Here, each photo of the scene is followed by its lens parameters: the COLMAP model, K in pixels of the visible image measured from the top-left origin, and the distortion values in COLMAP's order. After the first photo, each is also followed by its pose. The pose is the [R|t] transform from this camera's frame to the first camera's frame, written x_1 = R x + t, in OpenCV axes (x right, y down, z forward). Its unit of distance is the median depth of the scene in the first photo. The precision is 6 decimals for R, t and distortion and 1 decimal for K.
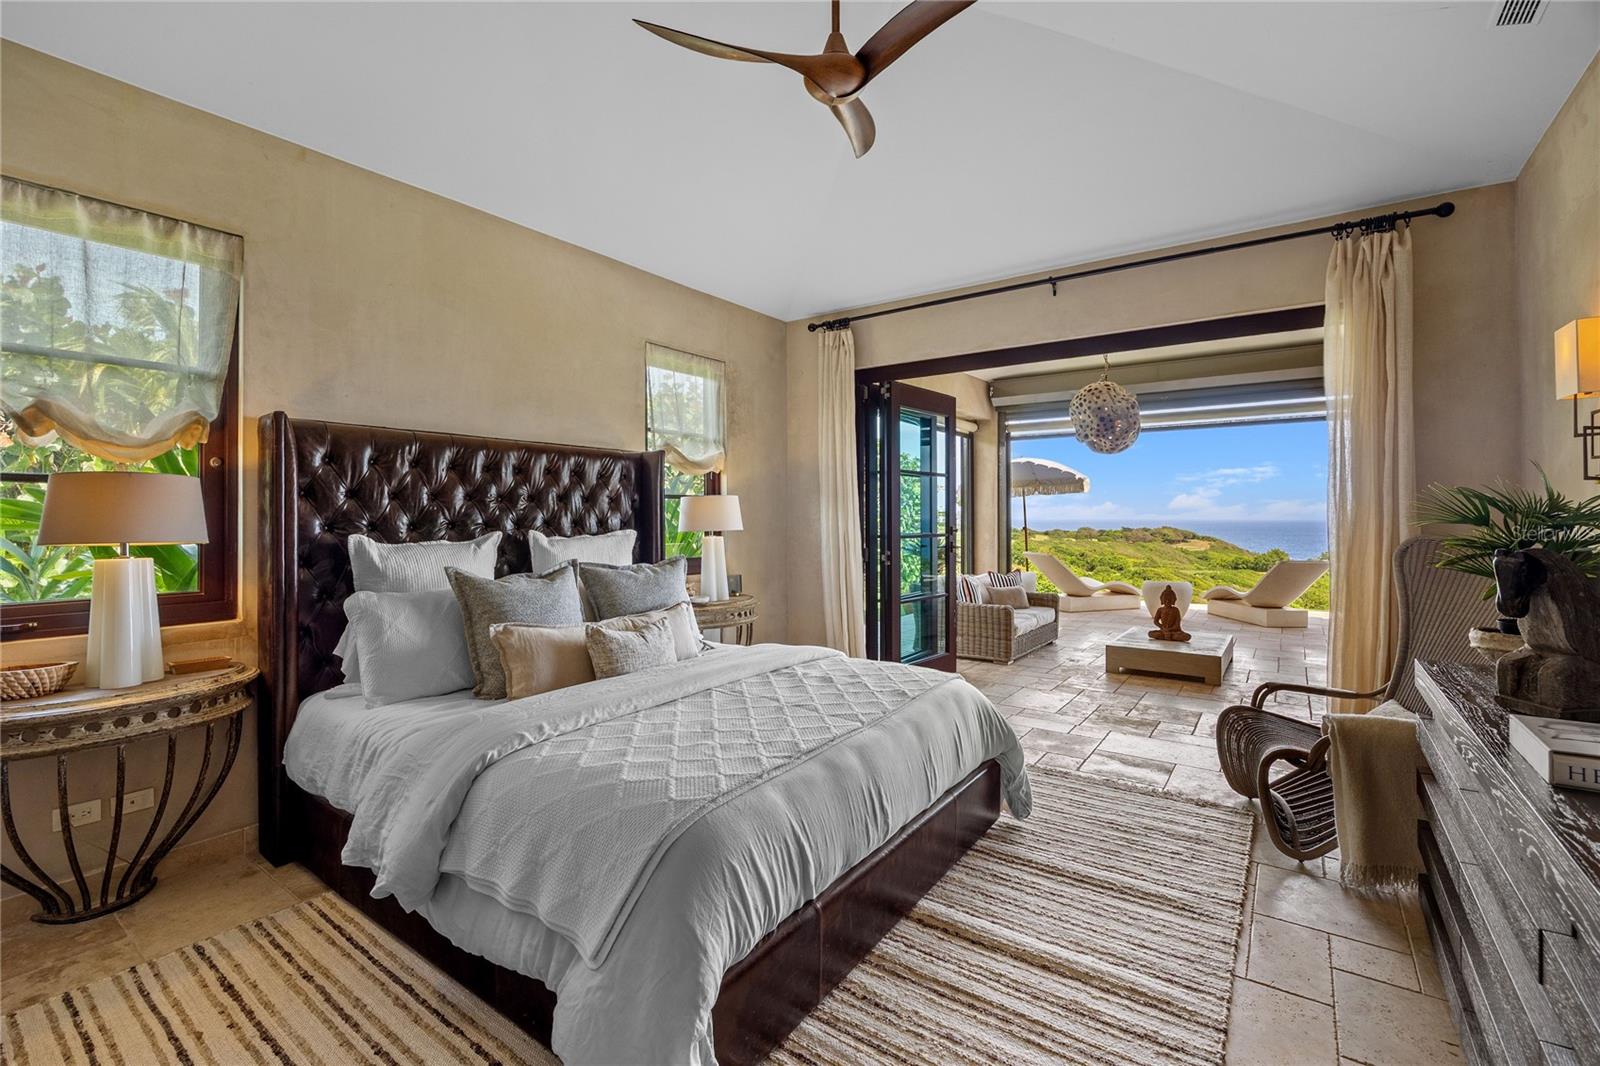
lens RADIAL K [[698.8, 0, 797.4], [0, 698.8, 514.2], [0, 0, 1]] dist [-0.016208, -0.000015]
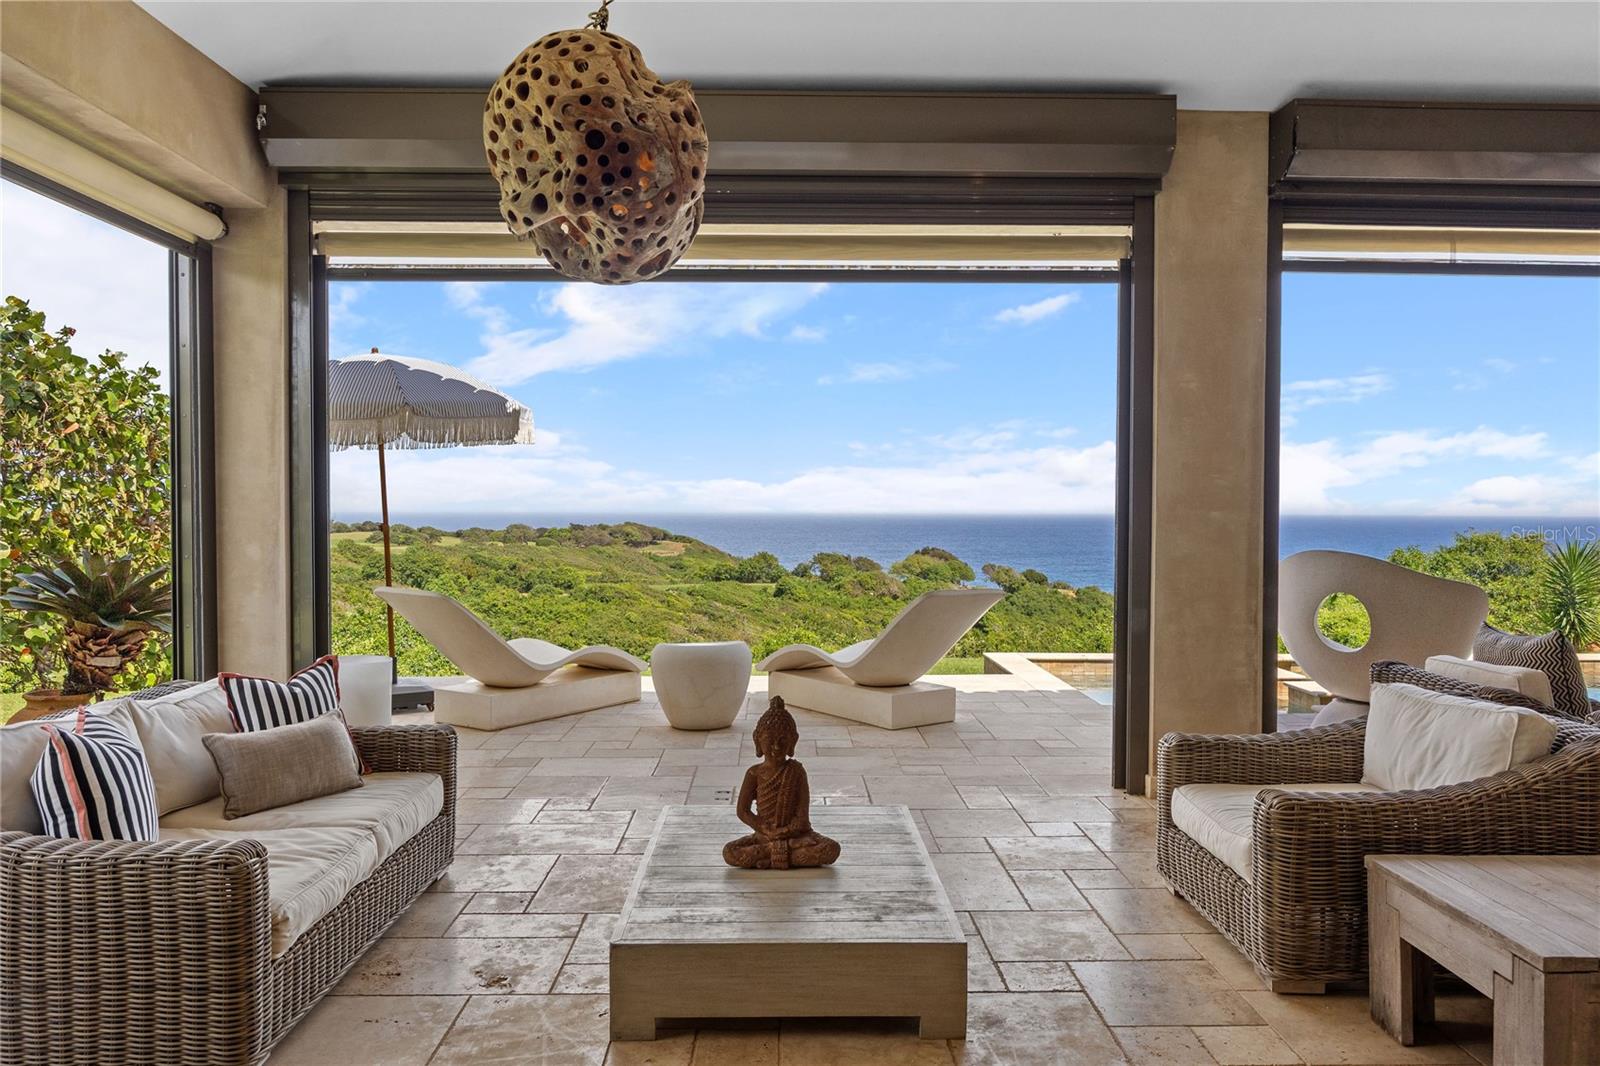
lens RADIAL K [[1115.1, 0, 795.0], [0, 1115.1, 526.1], [0, 0, 1]] dist [-0.015793, -0.000221]
pose [[0.804615, -0.008531, 0.593736, 0.330924], [-0.003199, 0.999820, 0.018702, 0.016781], [-0.593788, -0.016948, 0.804443, 0.830080]]
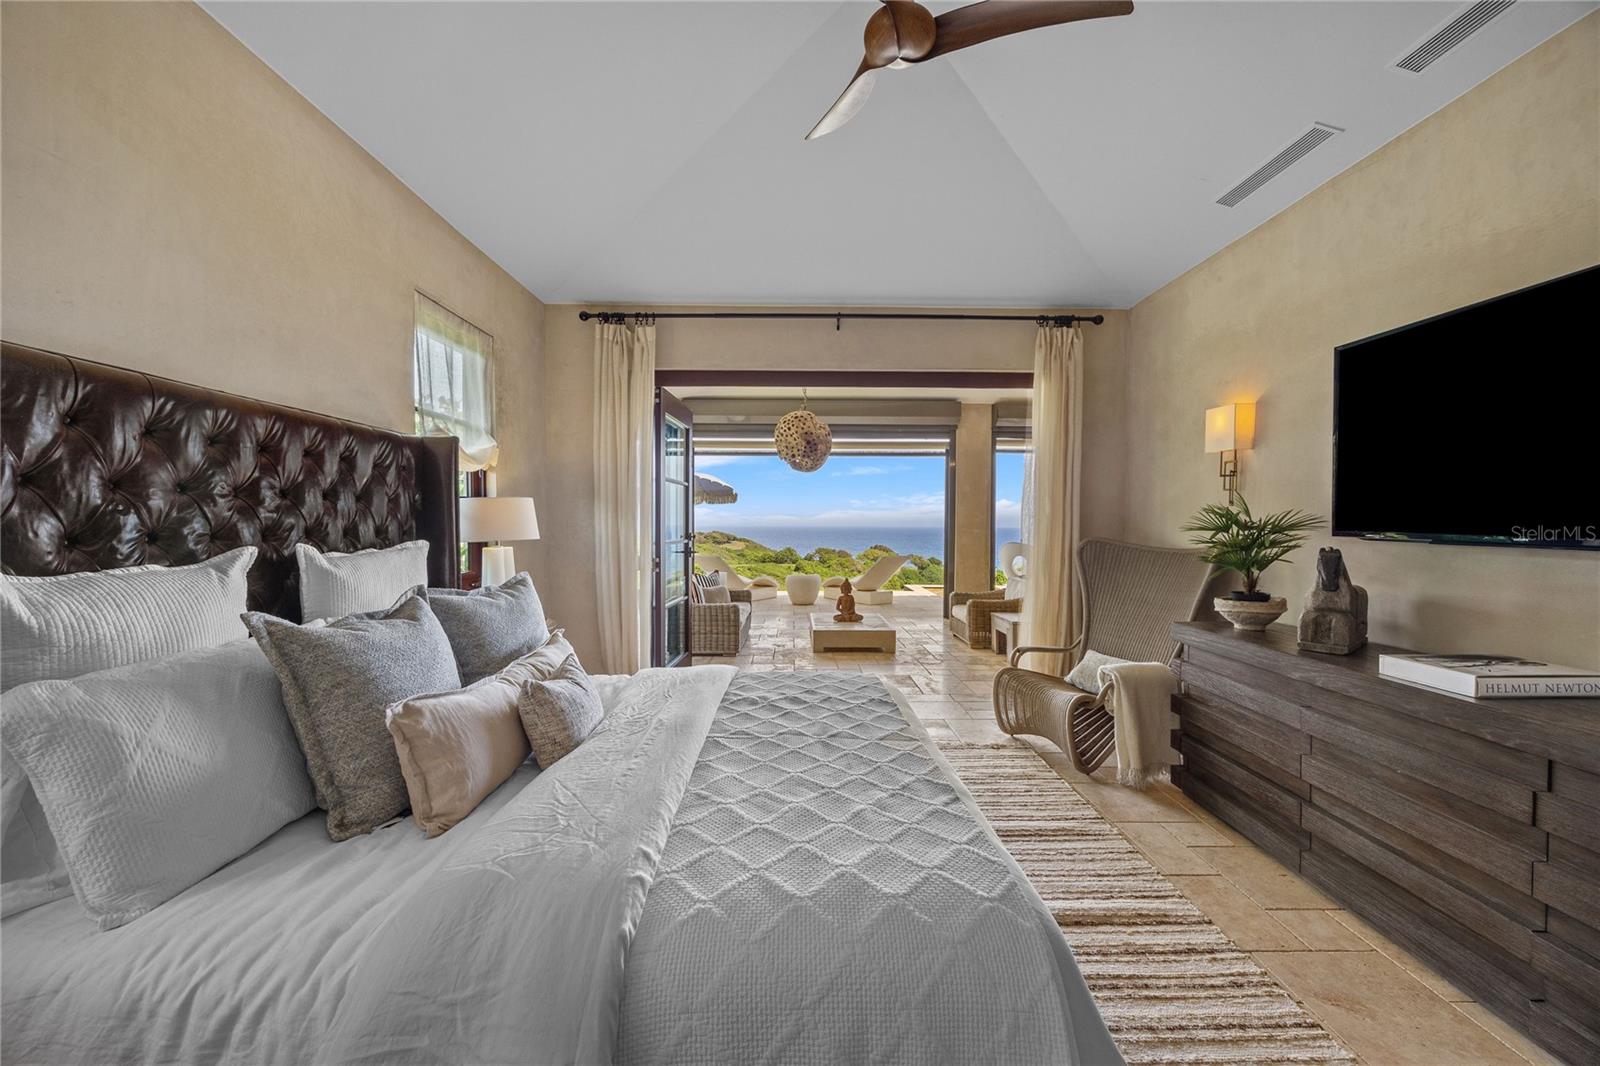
lens RADIAL K [[610.1, 0, 801.5], [0, 610.1, 538.5], [0, 0, 1]] dist [-0.003107, -0.000107]
pose [[0.807241, -0.011514, 0.590109, -0.273059], [-0.005616, 0.999615, 0.027186, -0.000002], [-0.590195, -0.025259, 0.806865, 0.222225]]
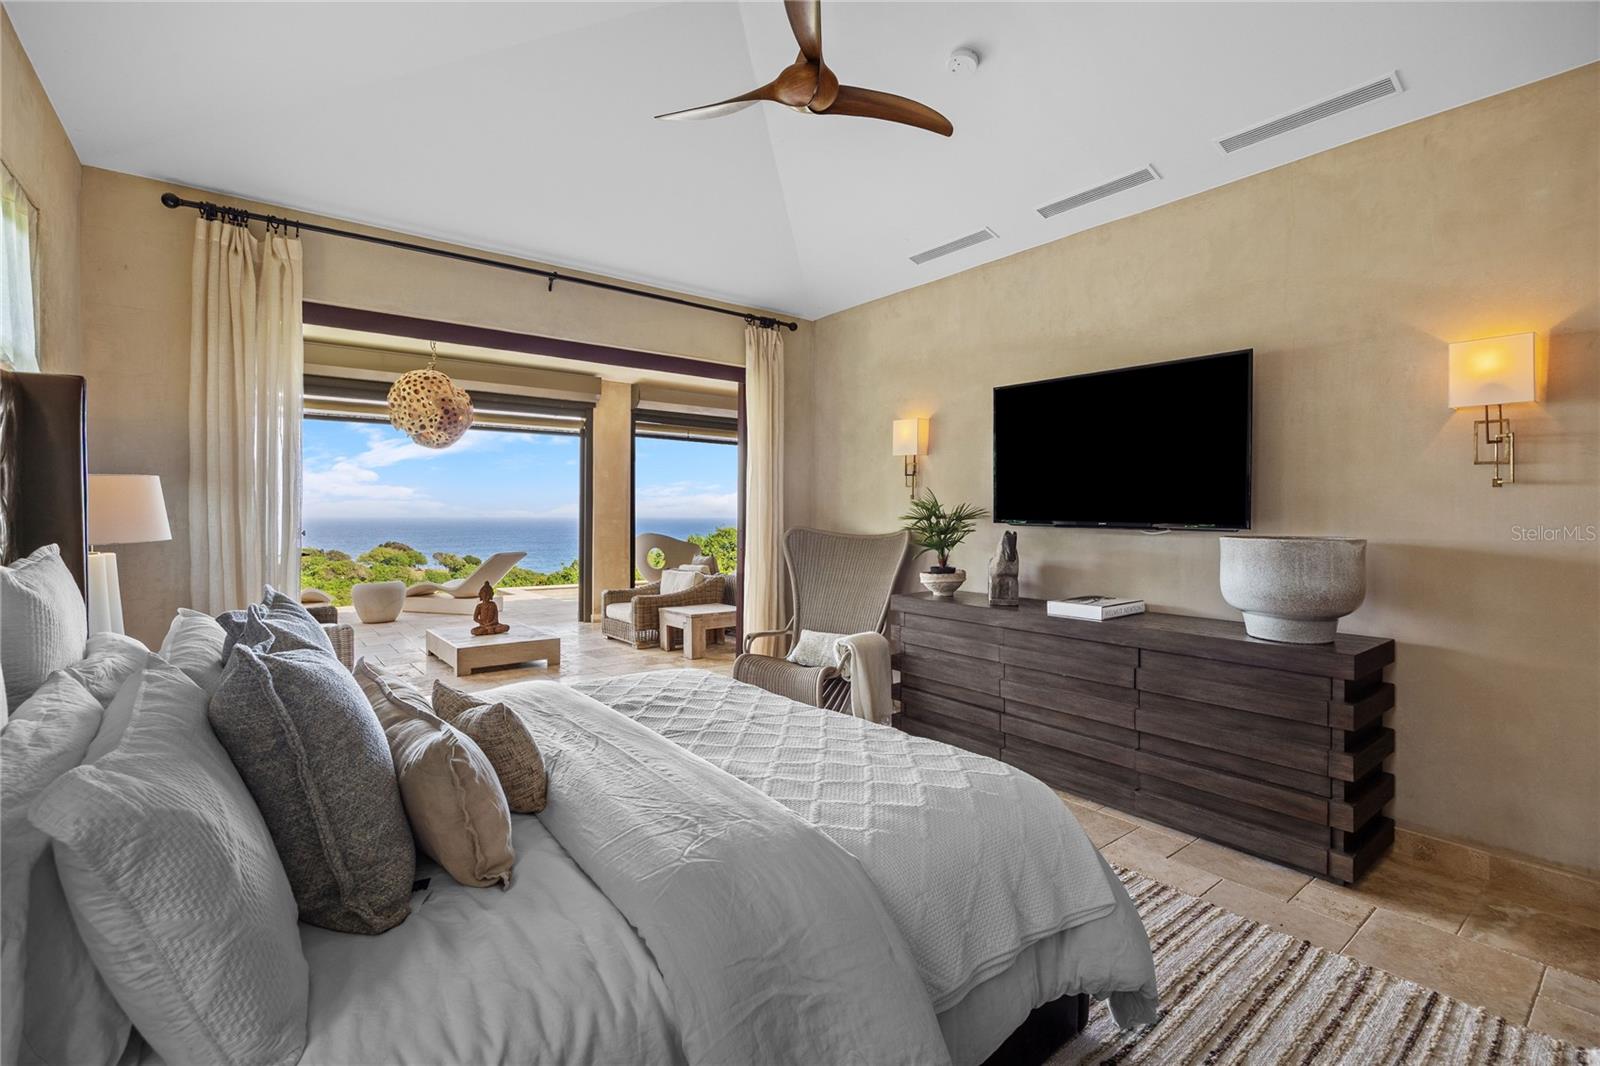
lens RADIAL K [[711.6, 0, 805.0], [0, 711.6, 516.5], [0, 0, 1]] dist [-0.016240, 0.000354]
pose [[0.277211, -0.002375, 0.960806, -0.499178], [-0.004812, 0.999981, 0.003860, -0.000010], [-0.960797, -0.005694, 0.277194, 0.373549]]
